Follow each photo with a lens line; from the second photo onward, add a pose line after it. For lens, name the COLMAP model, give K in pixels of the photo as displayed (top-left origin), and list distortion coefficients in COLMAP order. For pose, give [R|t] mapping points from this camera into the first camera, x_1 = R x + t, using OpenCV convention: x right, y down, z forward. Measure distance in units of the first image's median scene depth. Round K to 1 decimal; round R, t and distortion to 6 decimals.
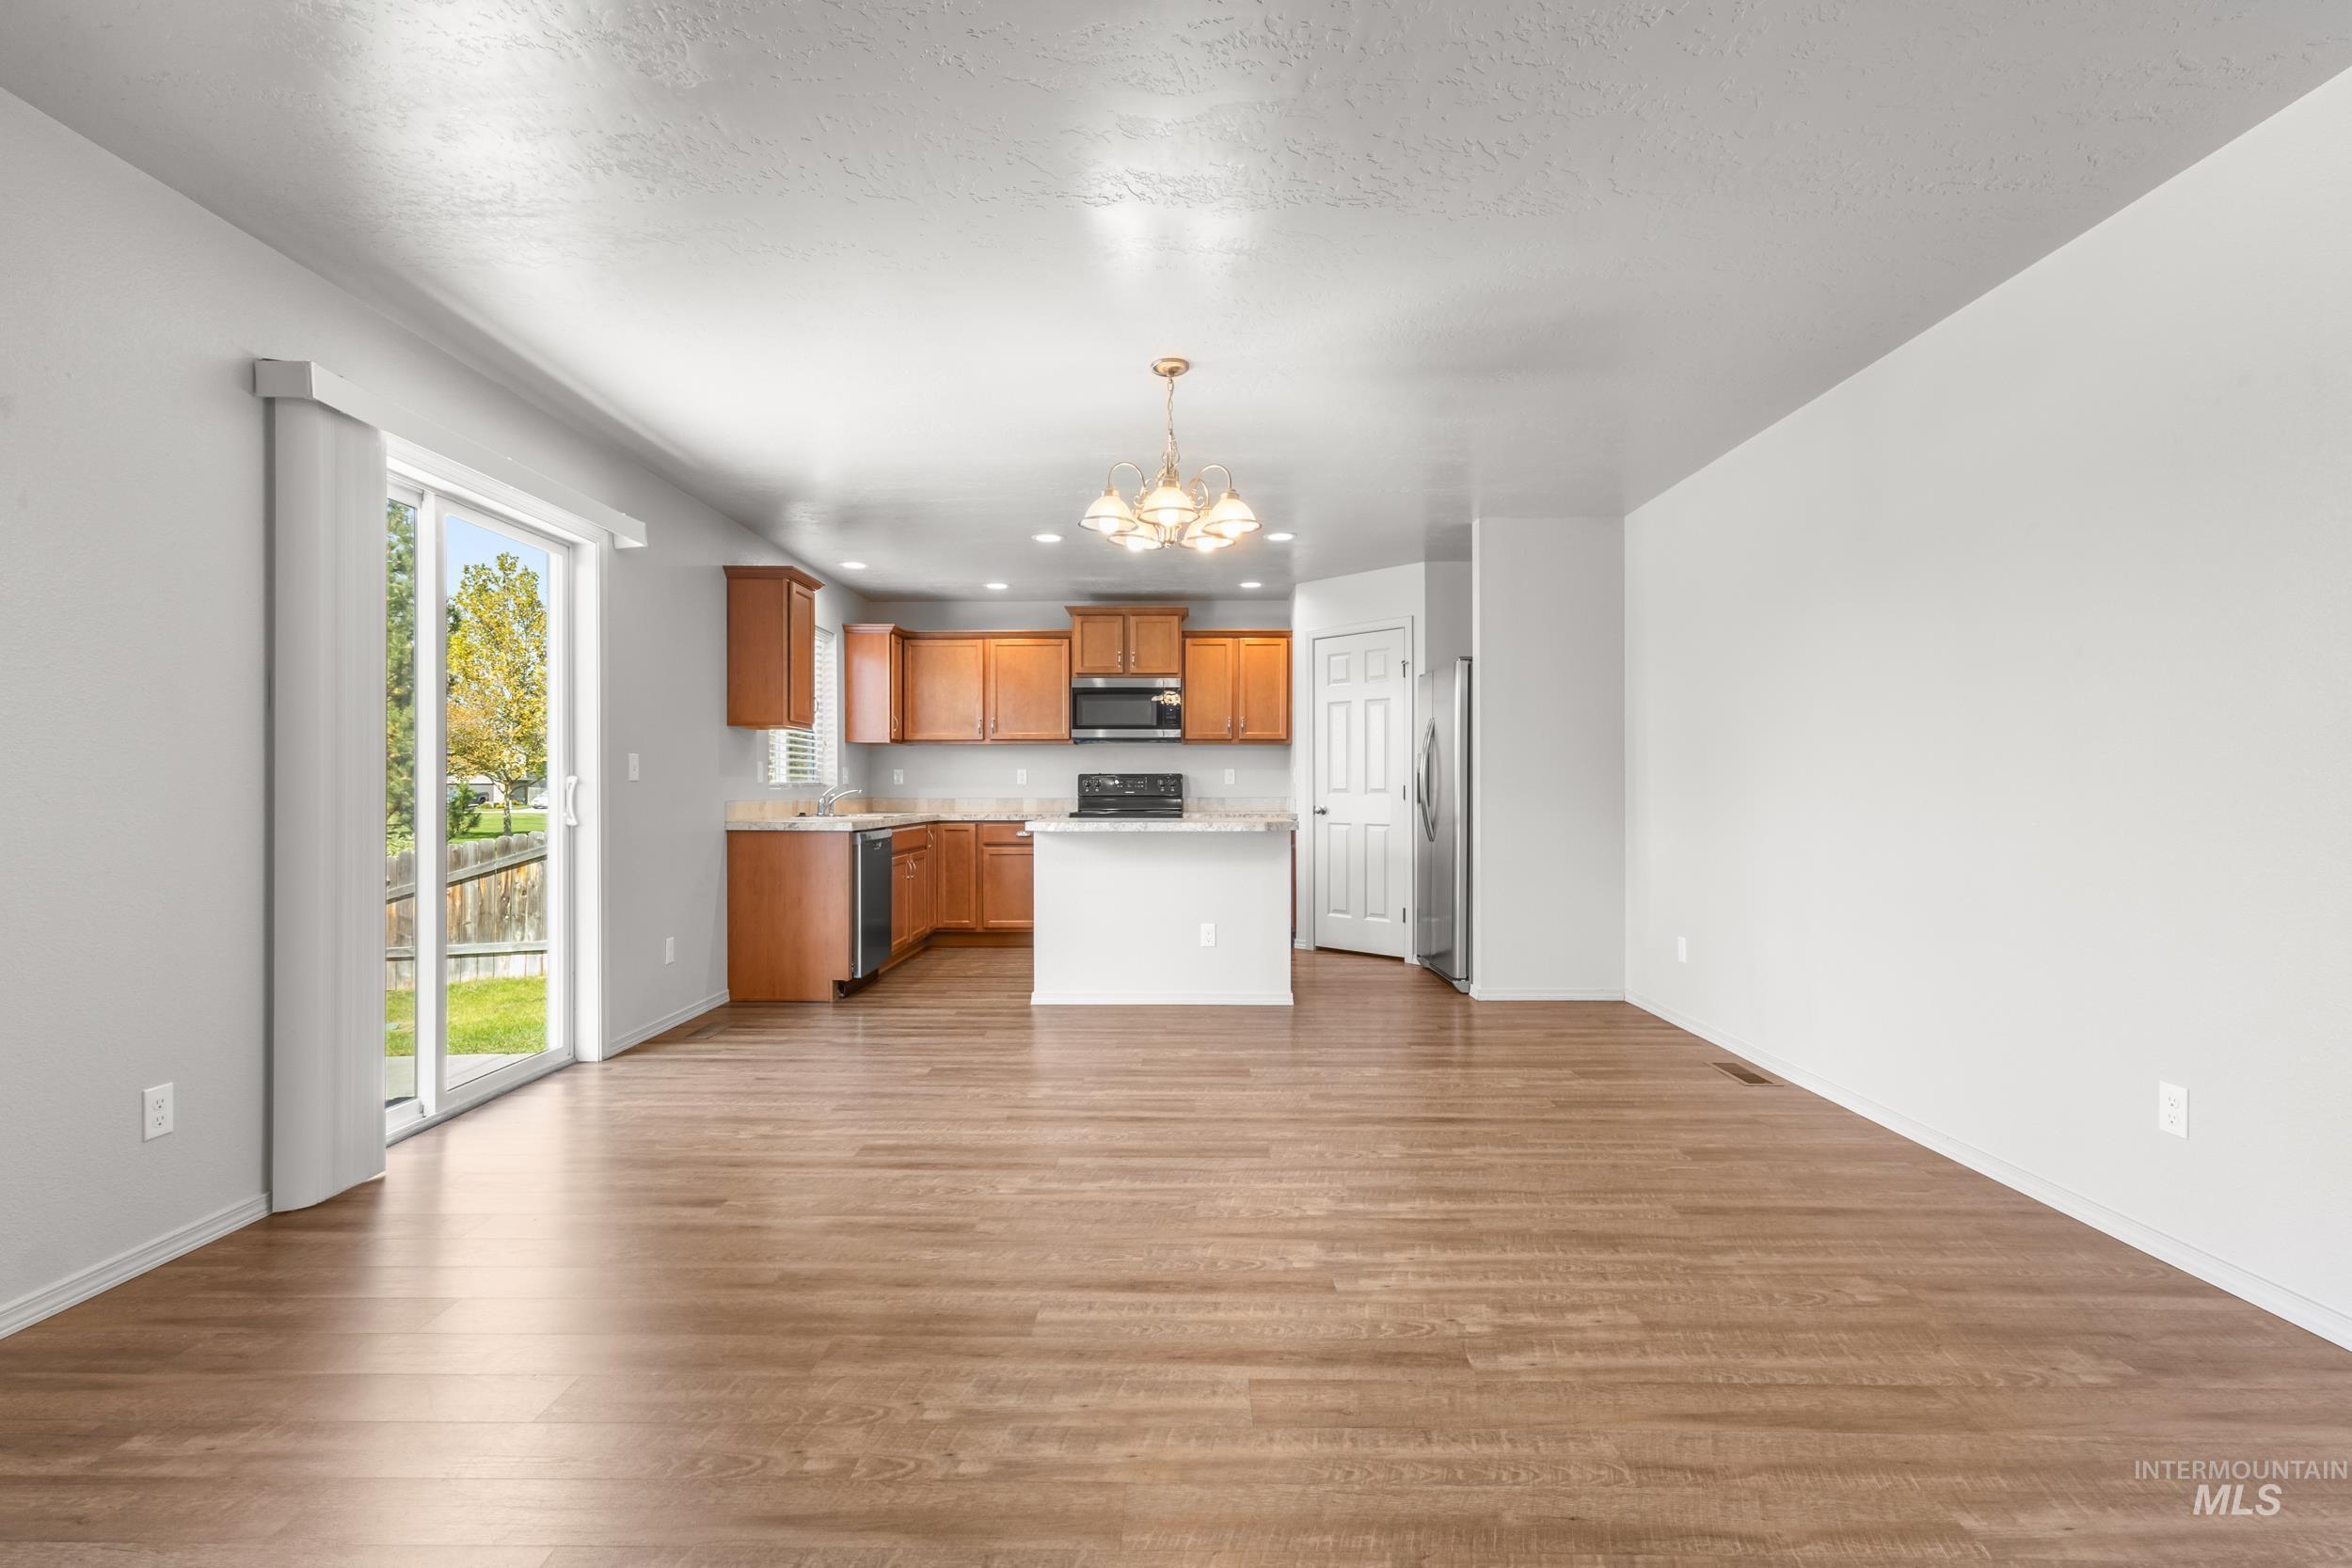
lens RADIAL K [[1094.5, 0, 1172.0], [0, 1094.5, 784.4], [0, 0, 1]] dist [0.002700, -0.000427]
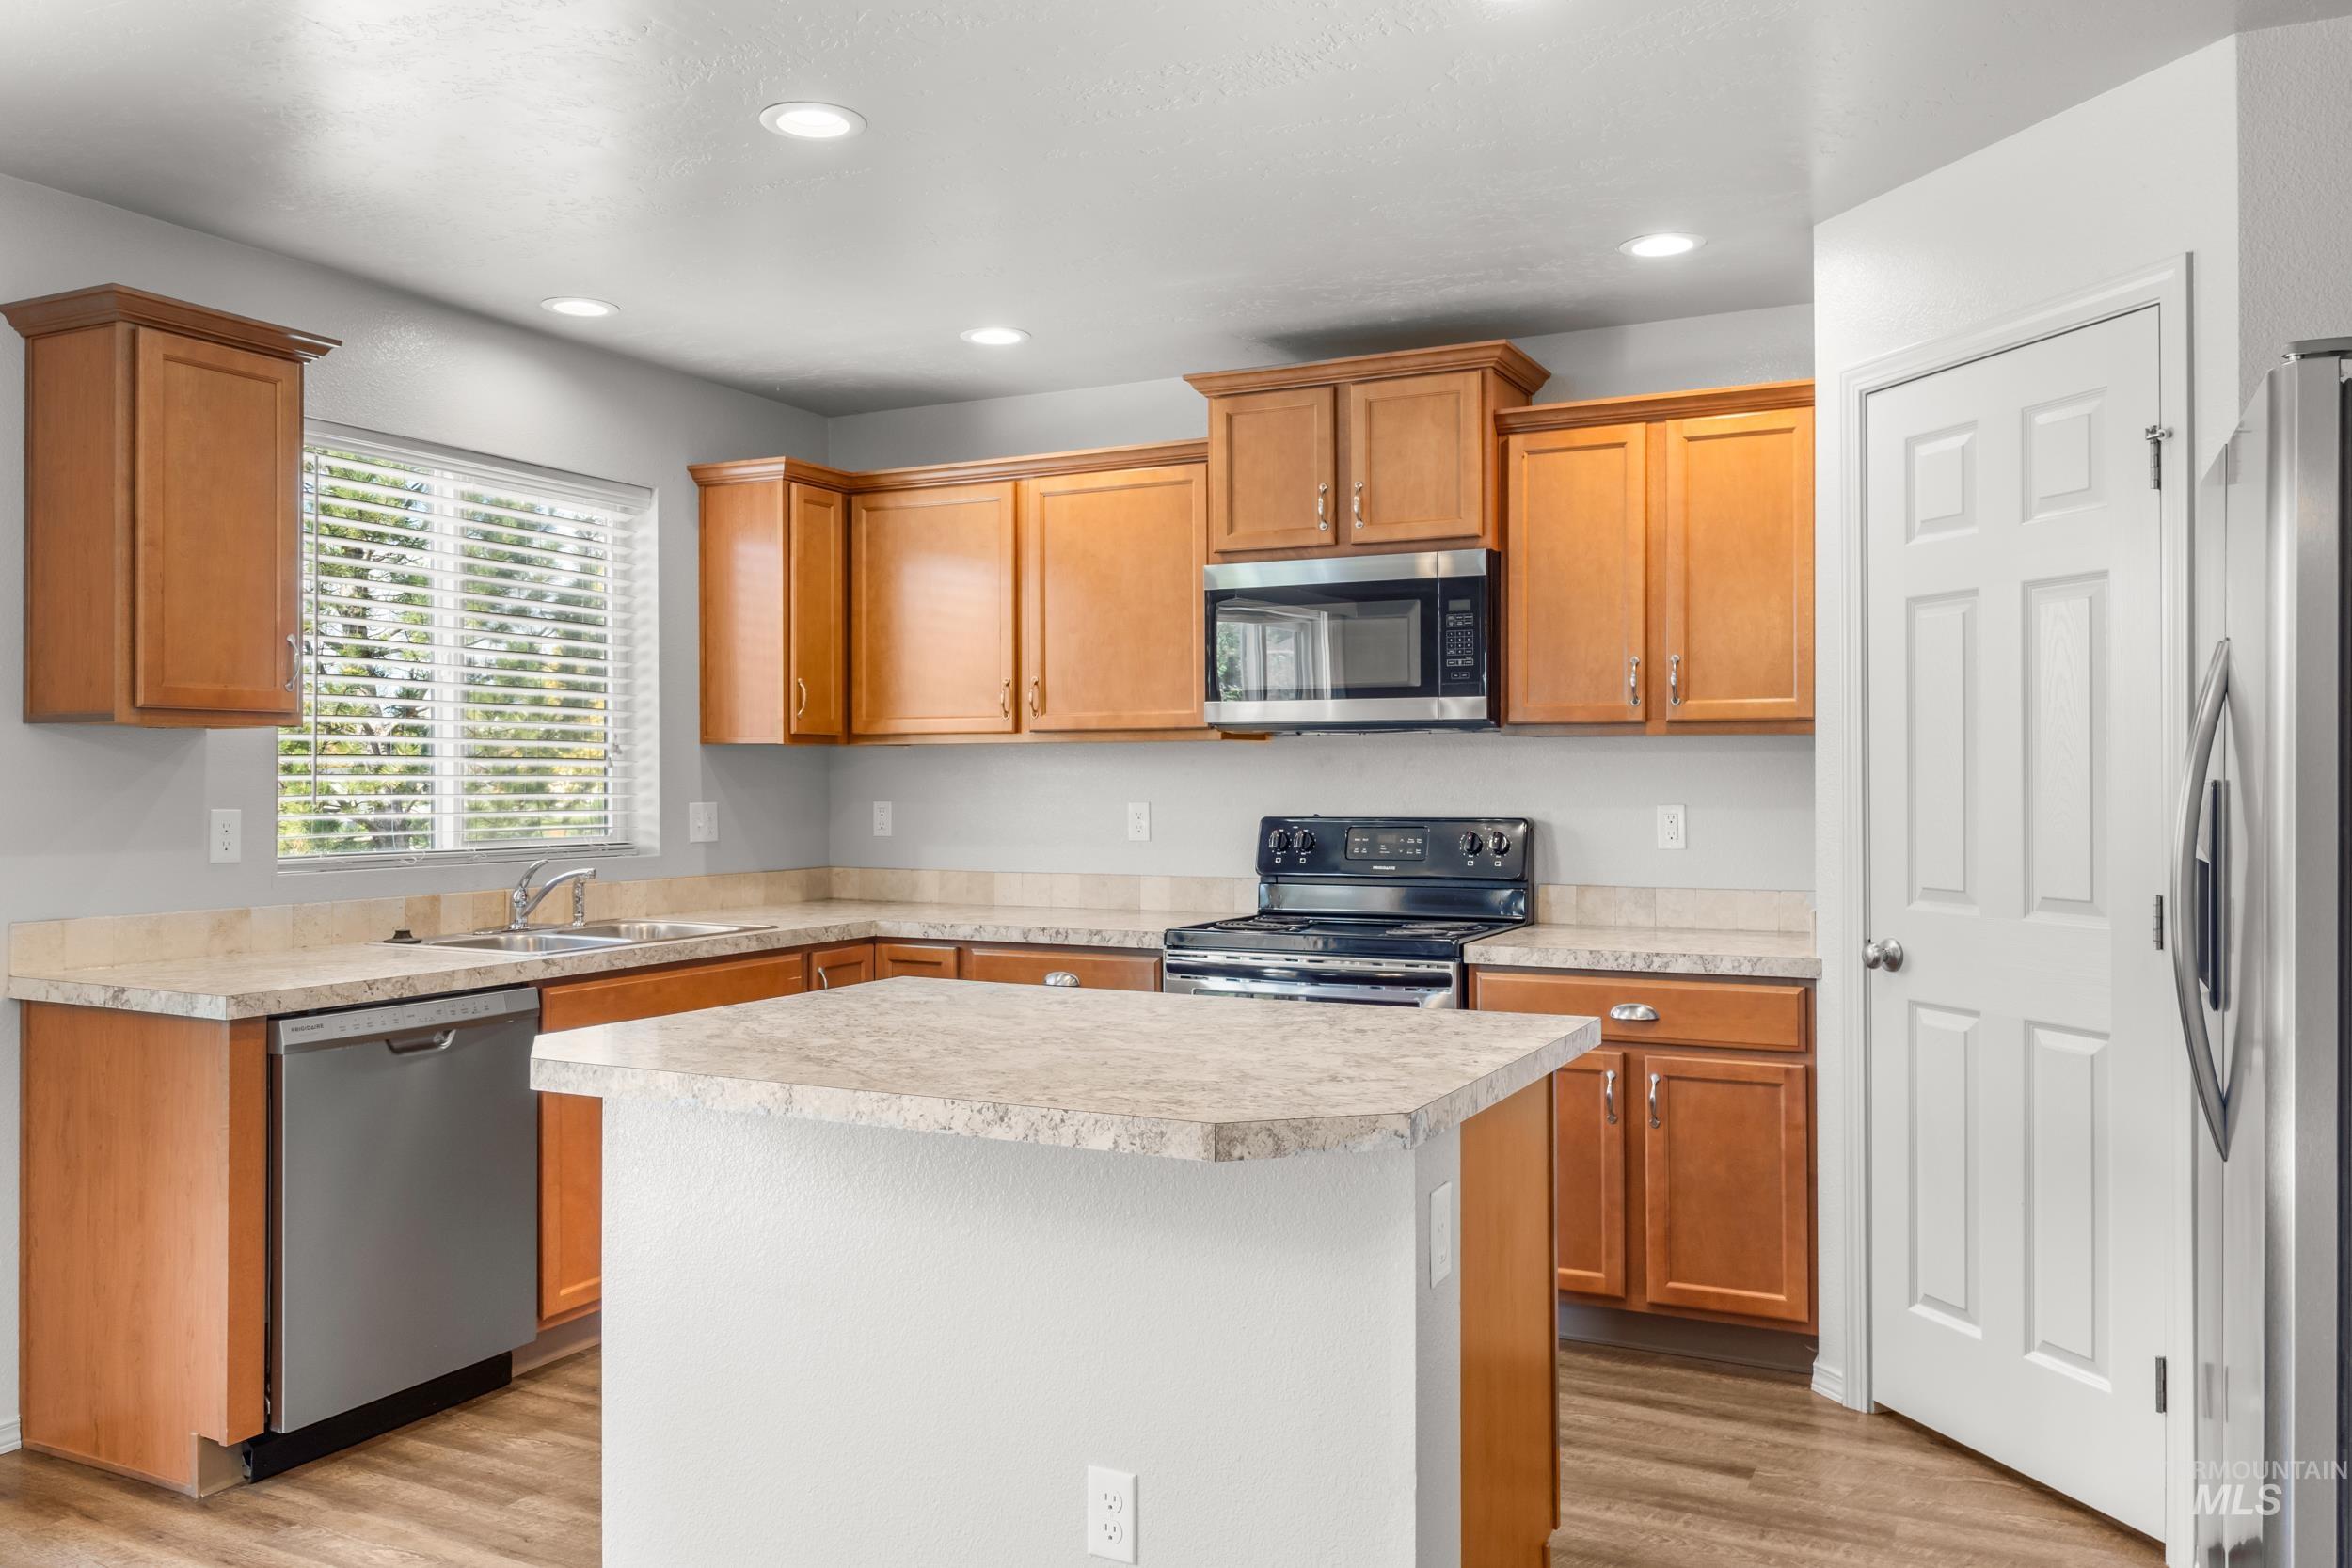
lens RADIAL K [[1747.9, 0, 1161.5], [0, 1747.9, 785.8], [0, 0, 1]] dist [-0.012202, 0.002979]
pose [[0.900570, 0.001207, -0.434710, 0.155314], [0.002278, 0.999969, 0.007497, -0.025796], [0.434706, -0.007742, 0.900539, 0.451585]]
